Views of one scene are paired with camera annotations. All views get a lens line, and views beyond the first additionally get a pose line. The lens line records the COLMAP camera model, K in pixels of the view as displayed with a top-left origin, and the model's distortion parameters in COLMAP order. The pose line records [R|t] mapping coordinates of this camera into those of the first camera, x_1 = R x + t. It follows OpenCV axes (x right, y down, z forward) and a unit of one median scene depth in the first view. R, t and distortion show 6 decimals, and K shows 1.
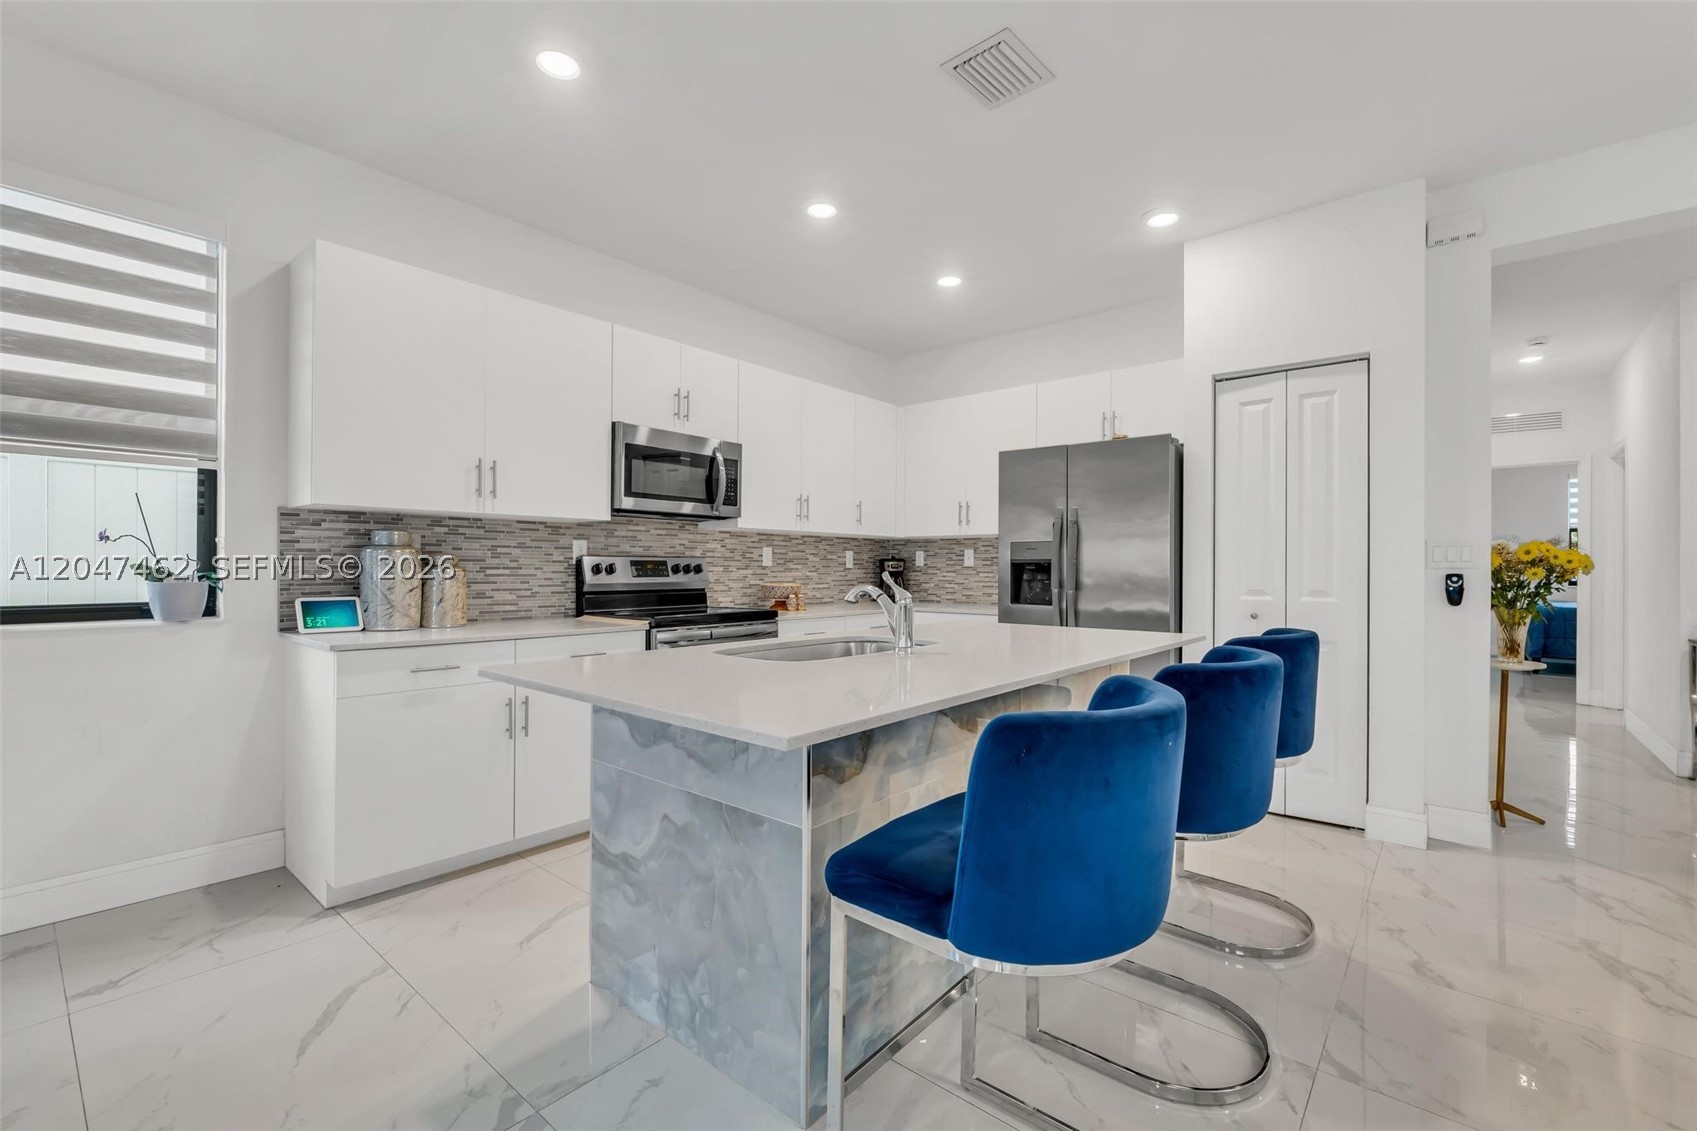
lens RADIAL K [[721.2, 0, 856.3], [0, 721.2, 568.0], [0, 0, 1]] dist [-0.006886, -0.000579]
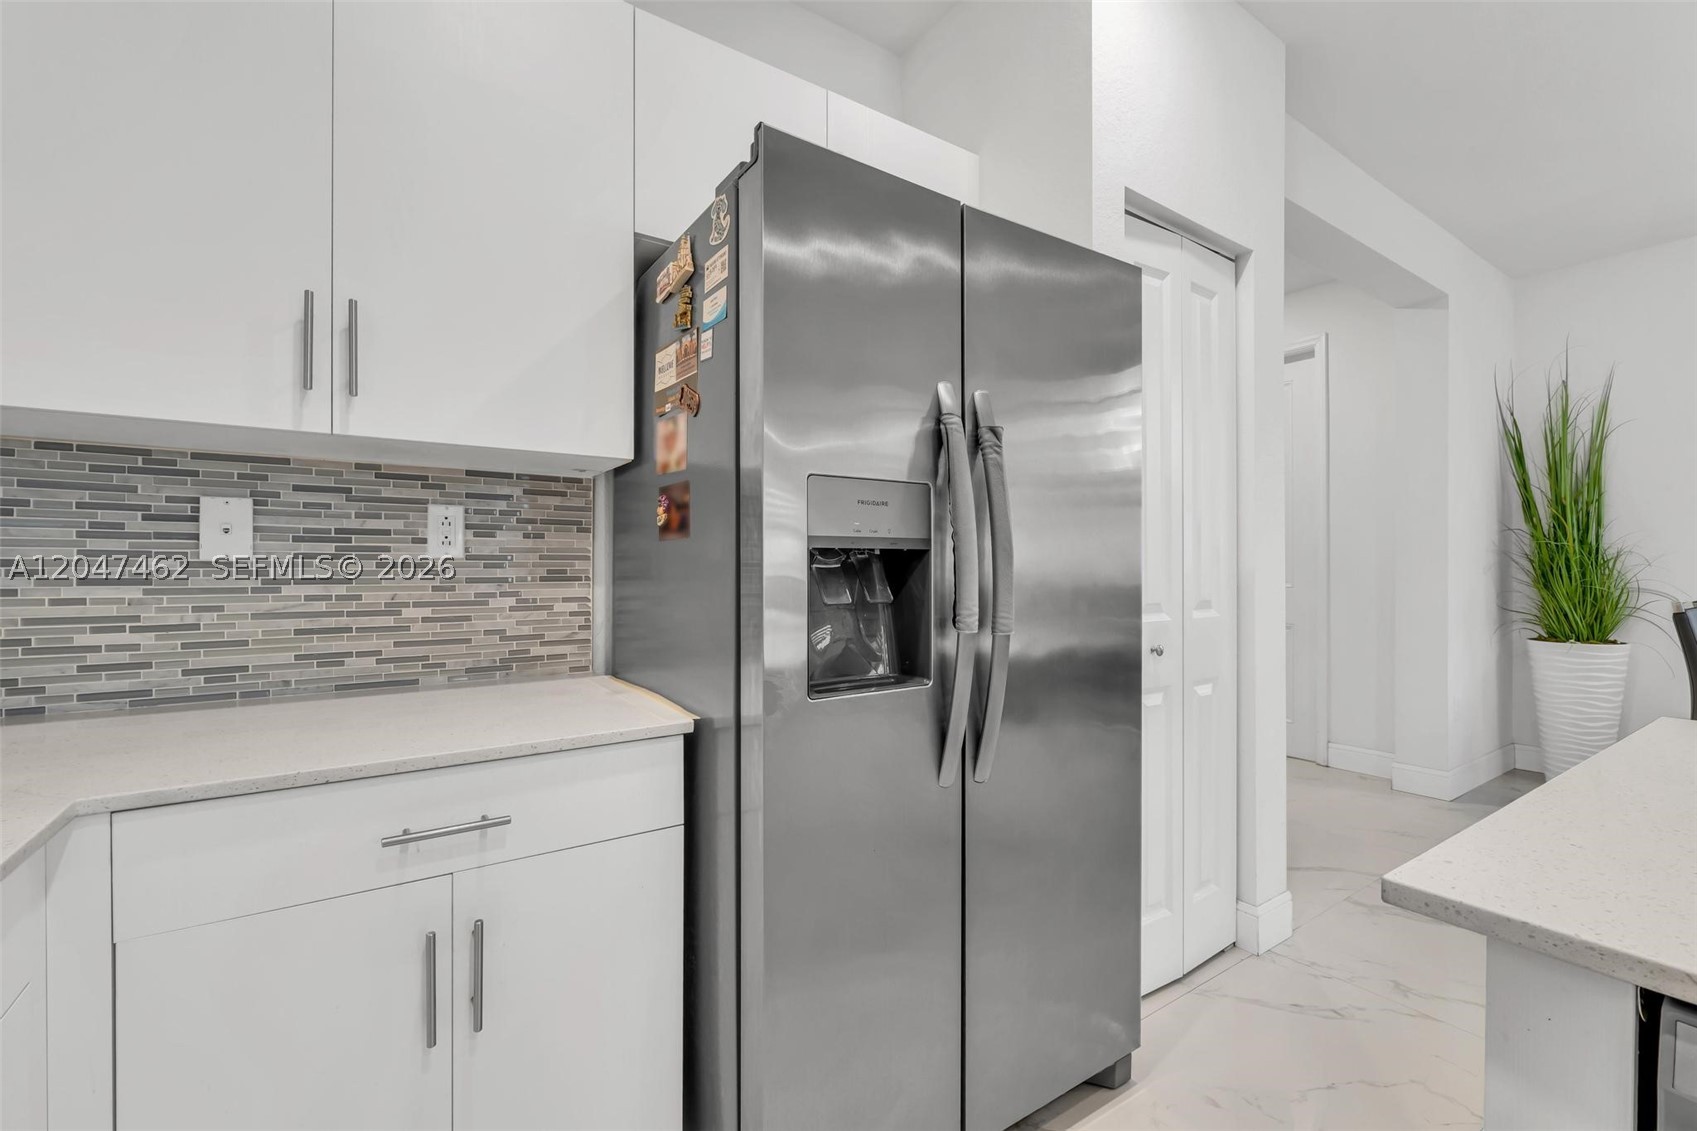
lens RADIAL K [[713.4, 0, 841.1], [0, 713.4, 568.9], [0, 0, 1]] dist [-0.001919, -0.000282]
pose [[0.275079, -0.005651, 0.961405, -0.049918], [0.002984, 0.999983, 0.005024, 0.000313], [-0.961417, 0.001487, 0.275091, 1.039635]]
